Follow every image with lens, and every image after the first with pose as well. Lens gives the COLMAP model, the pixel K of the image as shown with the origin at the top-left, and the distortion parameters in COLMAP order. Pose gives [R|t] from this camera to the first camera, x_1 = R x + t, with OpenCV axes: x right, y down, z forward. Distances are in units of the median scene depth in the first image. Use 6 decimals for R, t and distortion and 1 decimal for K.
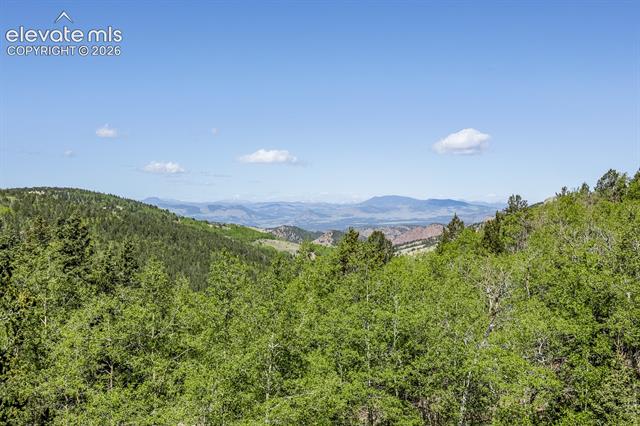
lens RADIAL K [[741.0, 0, 319.1], [0, 741.0, 212.4], [0, 0, 1]] dist [-0.000519, 0.000000]
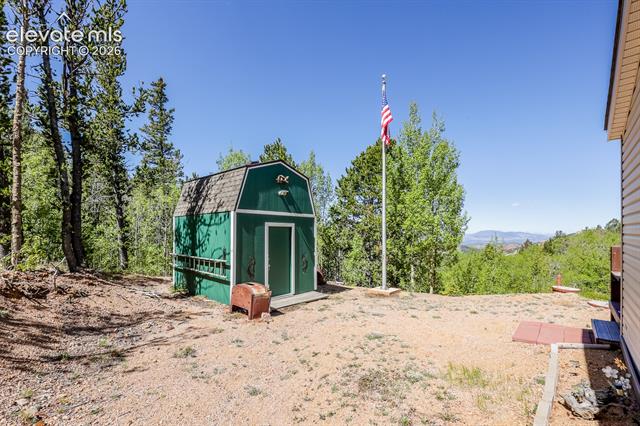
lens RADIAL K [[286.0, 0, 324.6], [0, 286.0, 235.0], [0, 0, 1]] dist [0.000539, -0.000151]
pose [[0.911111, -0.001419, -0.412159, -0.034103], [-0.002811, 0.999949, -0.009657, 0.000974], [0.412152, 0.009958, 0.911061, -0.111312]]
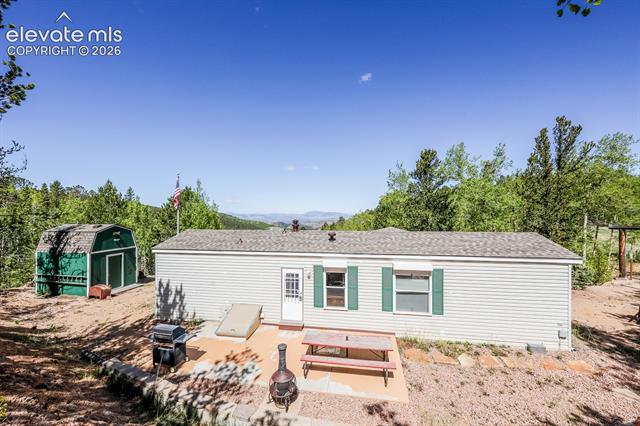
lens RADIAL K [[256.4, 0, 321.5], [0, 256.4, 212.8], [0, 0, 1]] dist [-0.000260, -0.000062]
pose [[0.992605, -0.006666, 0.121205, 0.005674], [0.008549, 0.999851, -0.015027, -0.015923], [-0.121086, 0.015952, 0.992514, -0.177610]]
